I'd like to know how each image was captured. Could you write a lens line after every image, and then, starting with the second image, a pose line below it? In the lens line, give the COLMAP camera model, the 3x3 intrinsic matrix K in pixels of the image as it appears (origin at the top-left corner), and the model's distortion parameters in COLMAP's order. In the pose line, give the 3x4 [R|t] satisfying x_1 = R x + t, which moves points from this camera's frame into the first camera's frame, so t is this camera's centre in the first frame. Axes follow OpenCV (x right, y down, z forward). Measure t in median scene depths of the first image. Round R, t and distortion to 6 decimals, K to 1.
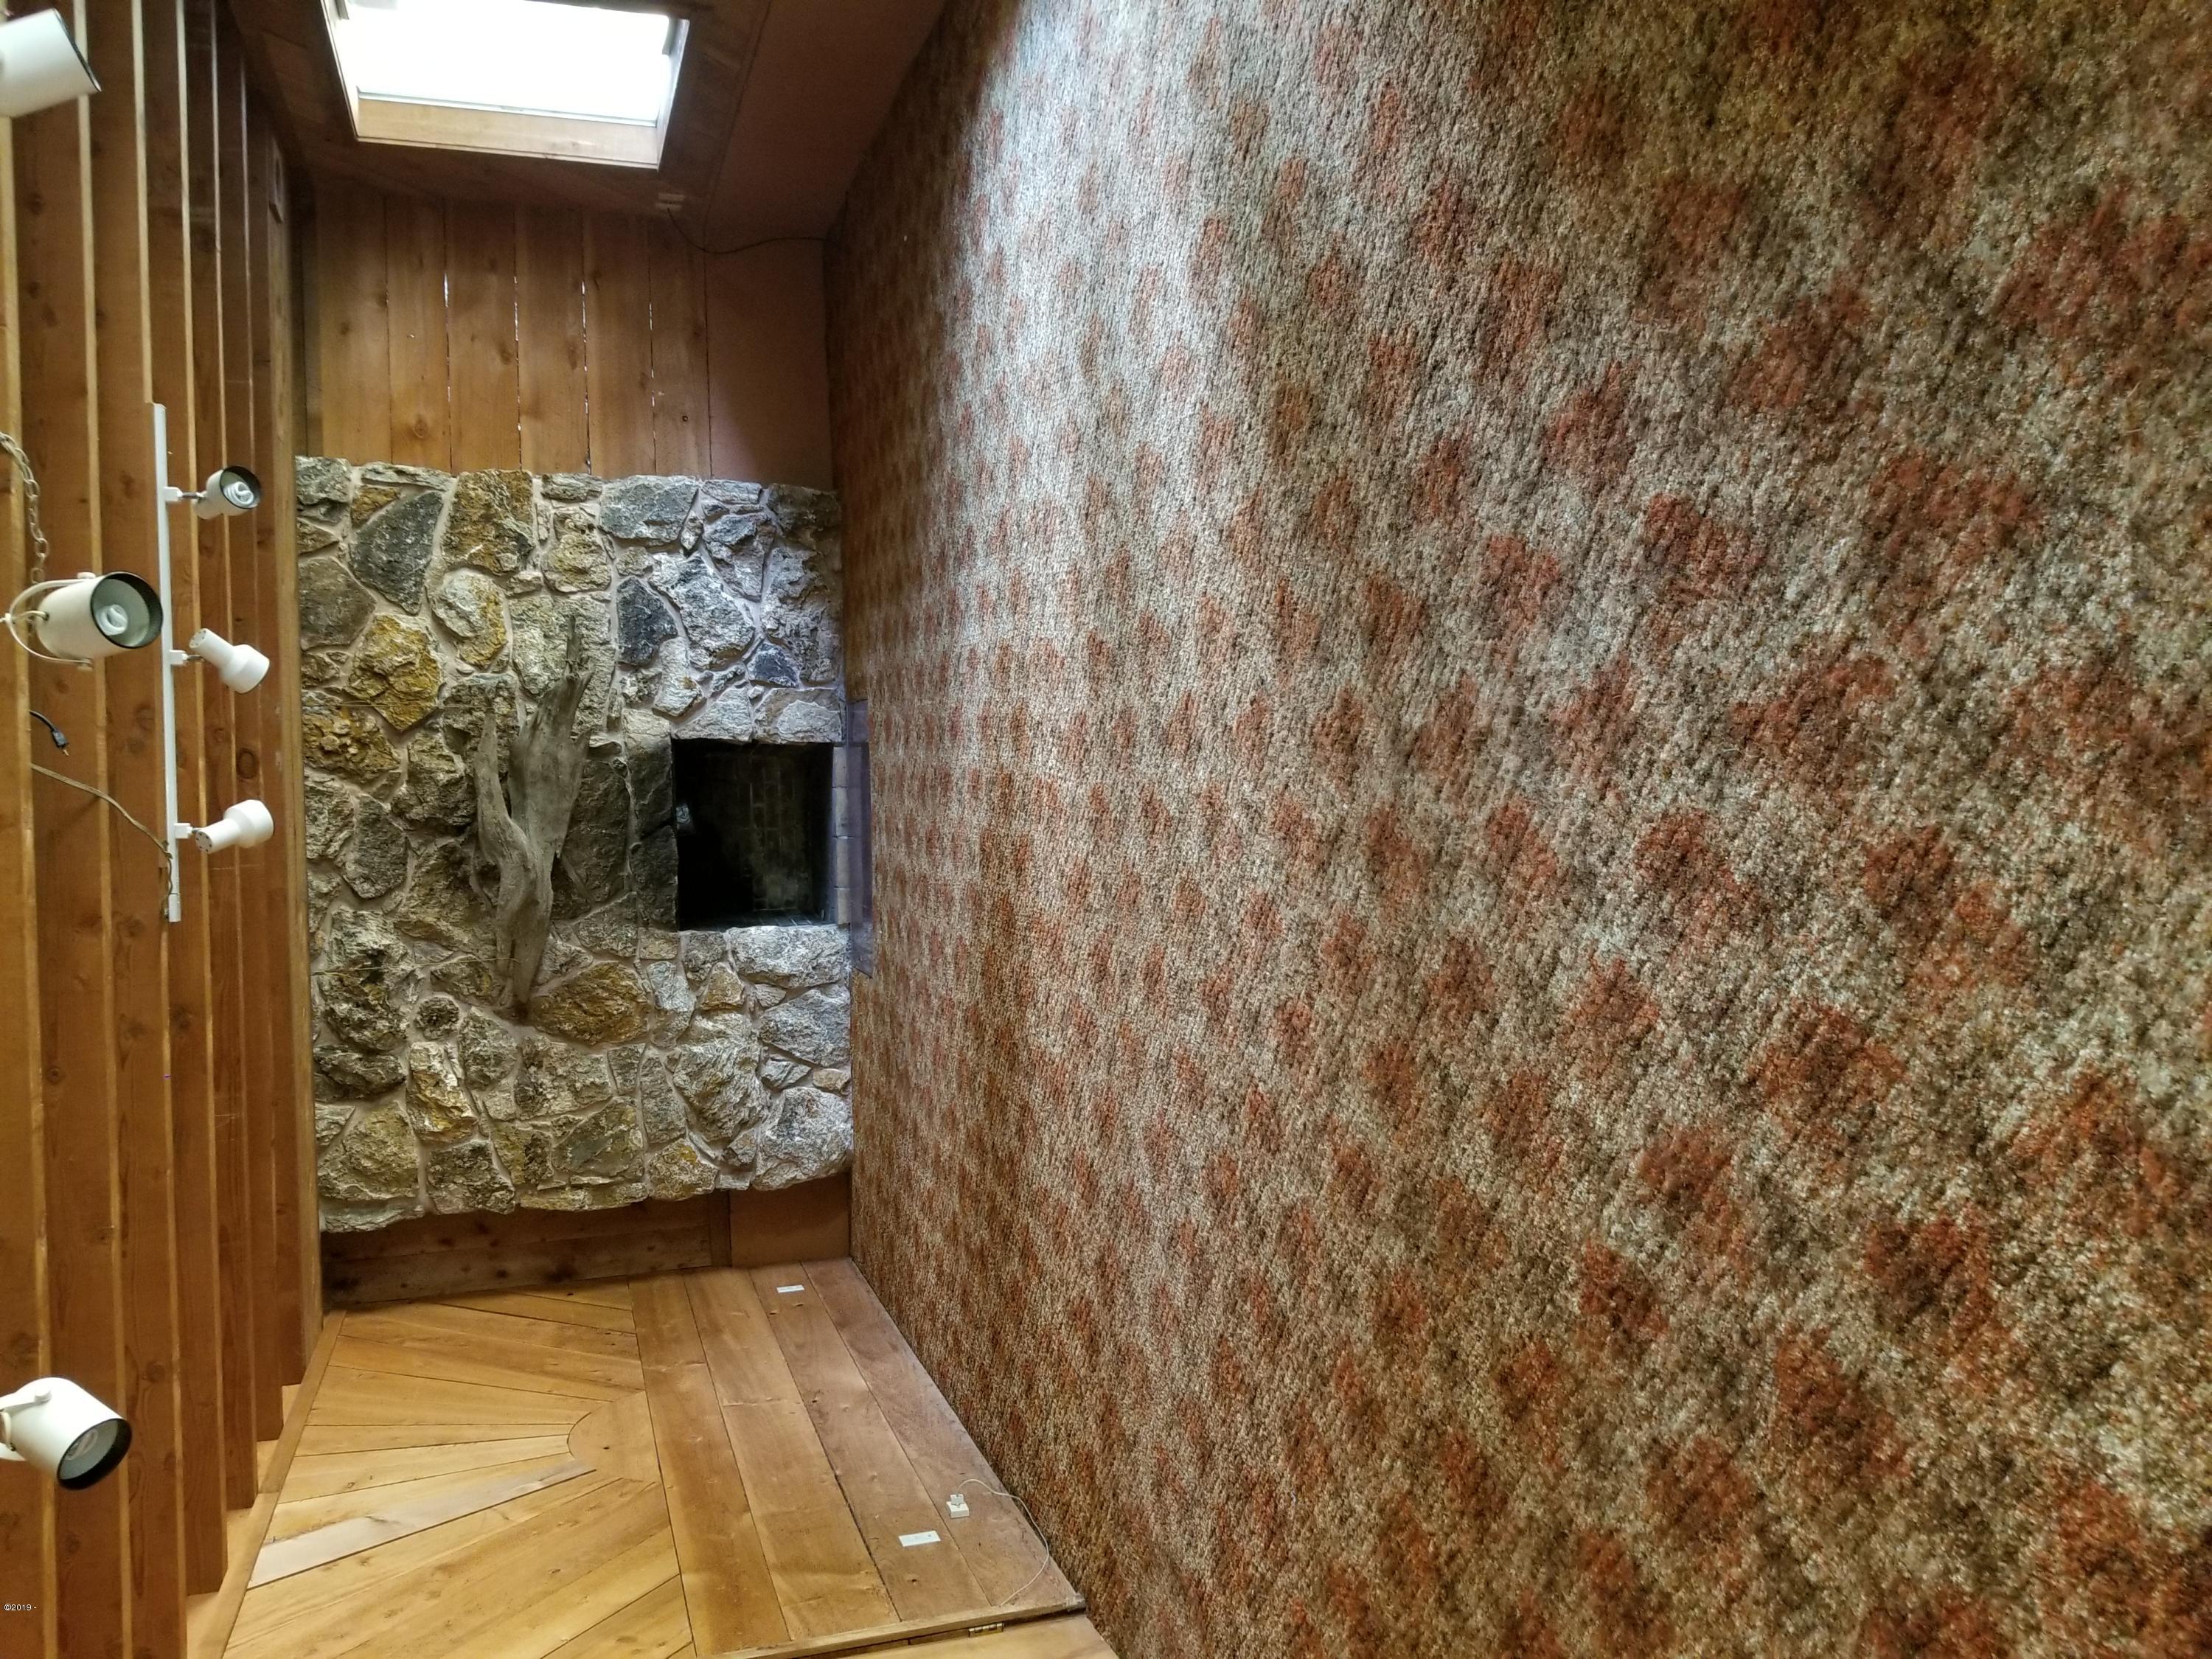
lens RADIAL K [[1733.4, 0, 1096.7], [0, 1733.4, 806.6], [0, 0, 1]] dist [0.119283, -0.222460]
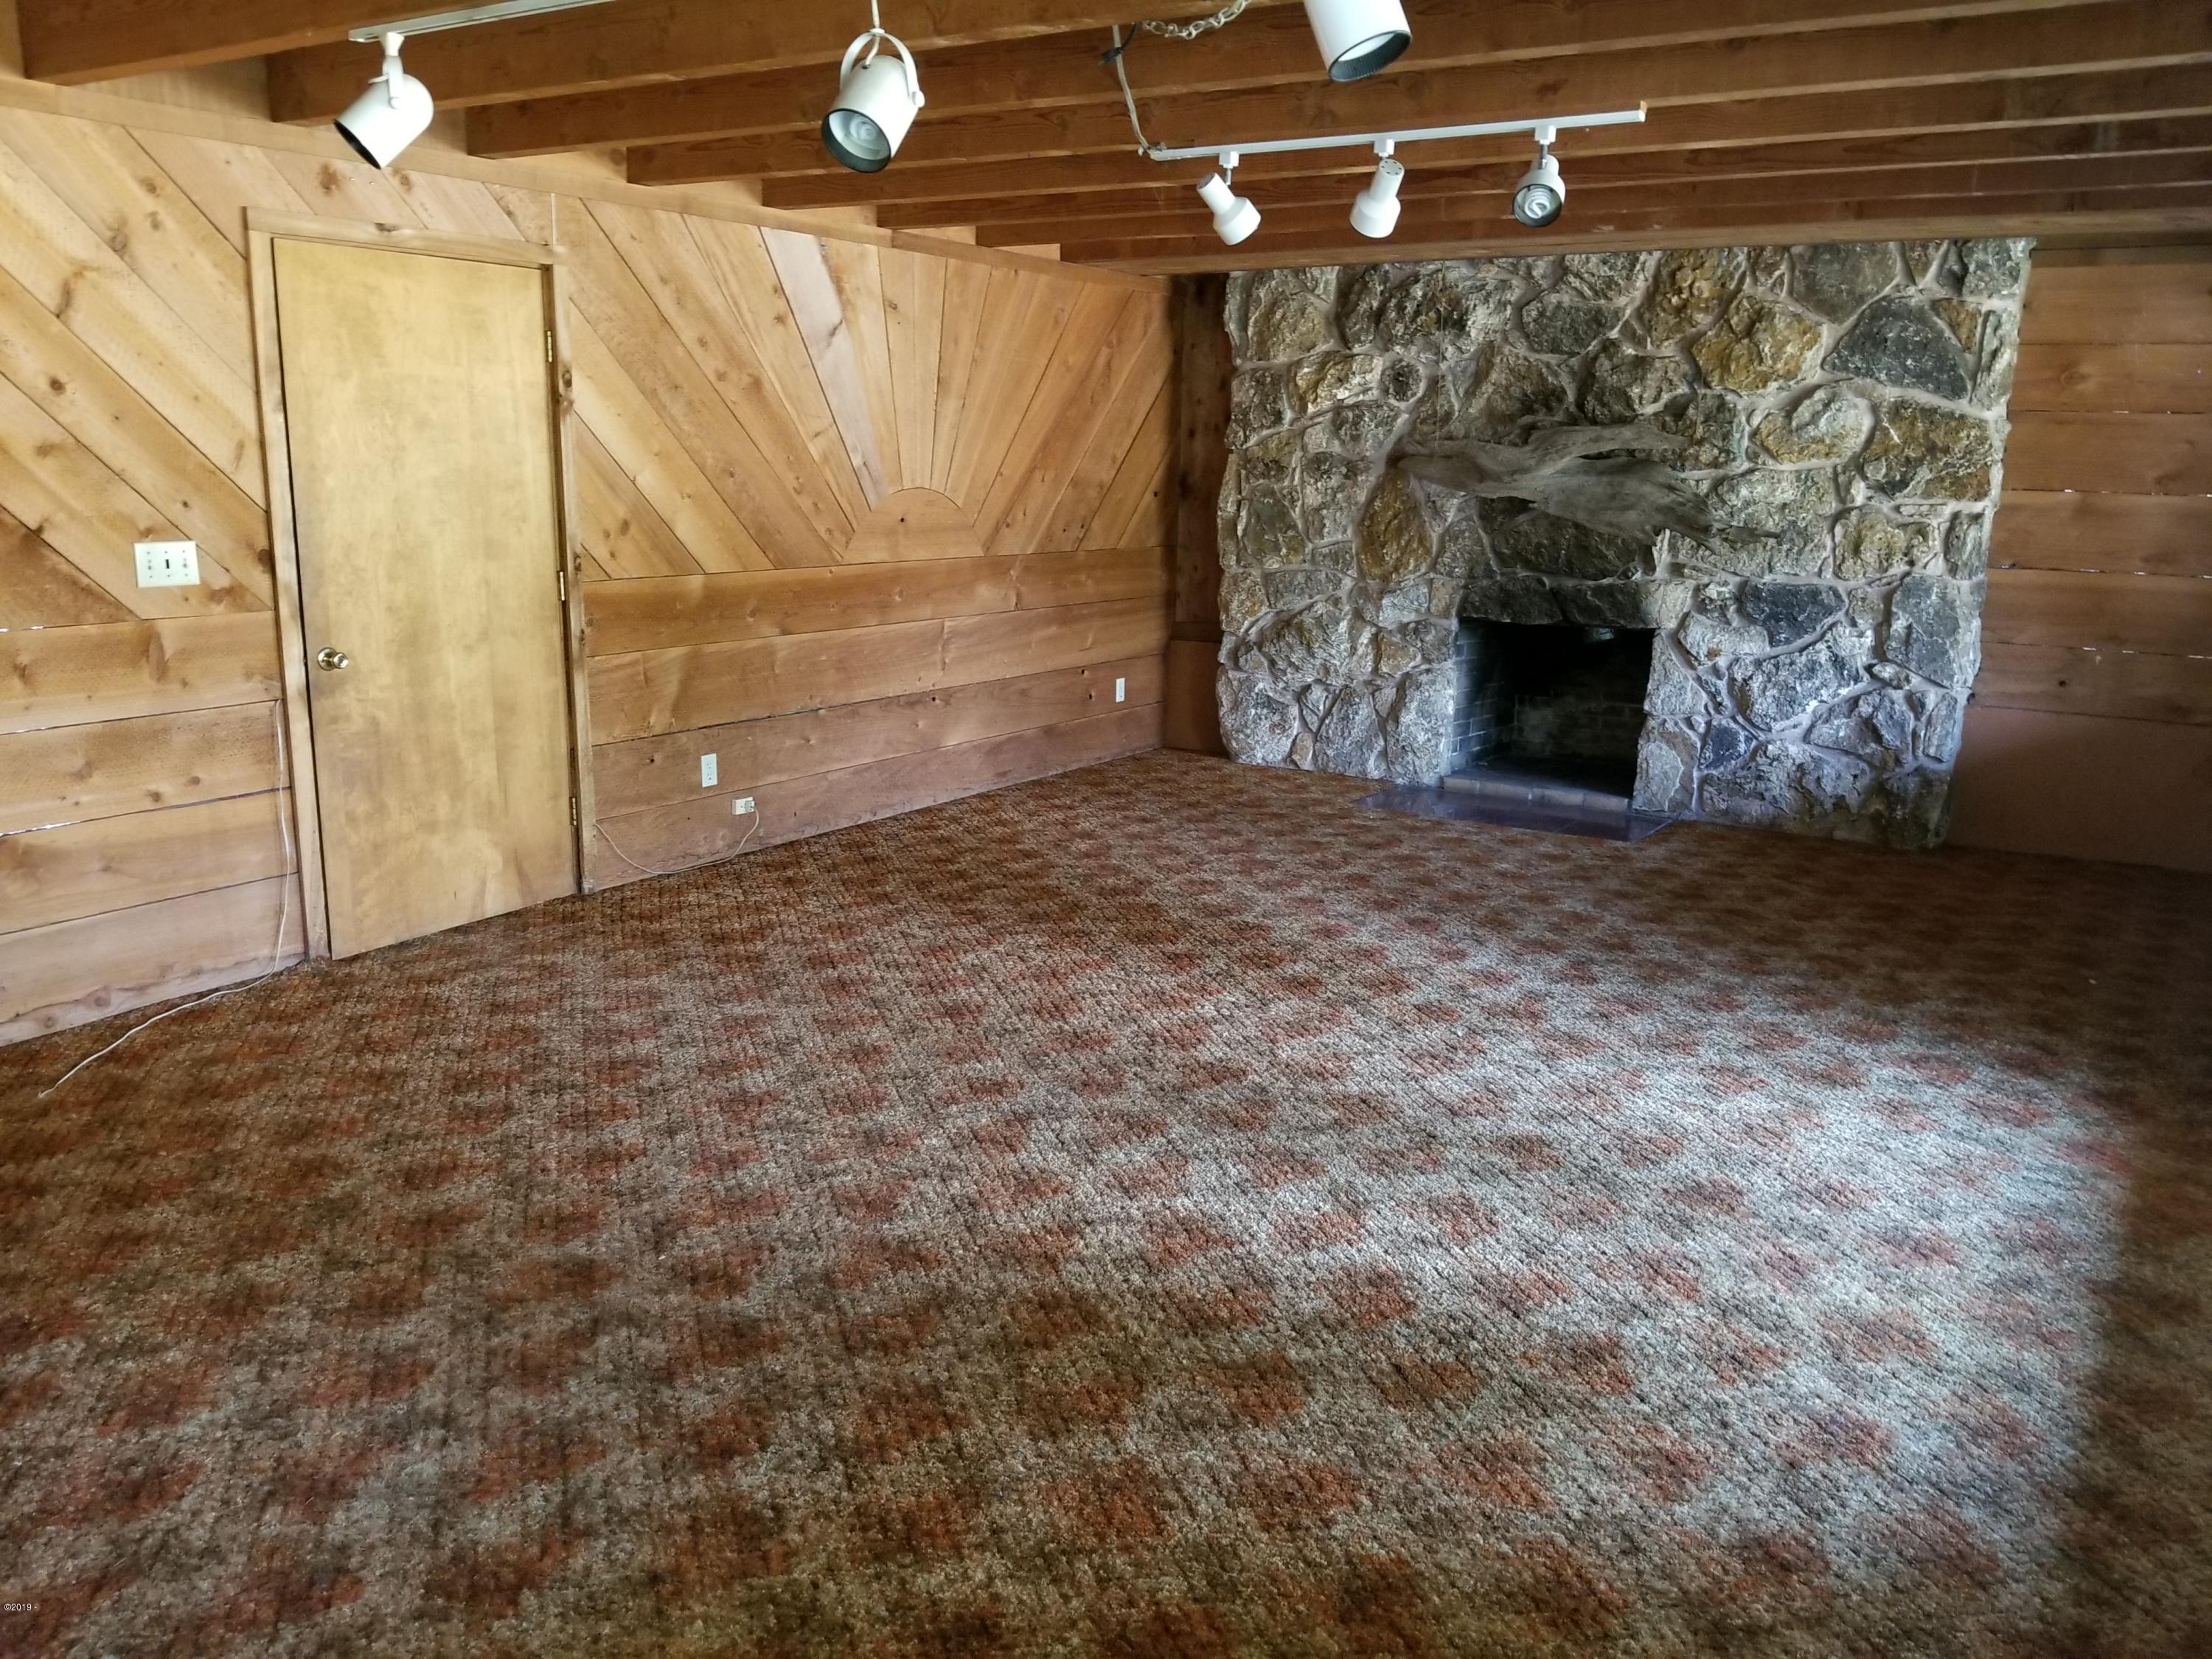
lens RADIAL K [[1719.9, 0, 1104.2], [0, 1719.9, 880.5], [0, 0, 1]] dist [0.078086, -0.114461]
pose [[-0.200828, 0.979583, -0.009251, -0.046738], [-0.850291, -0.169616, 0.498232, -0.279525], [0.486490, 0.107925, 0.866995, 0.073862]]
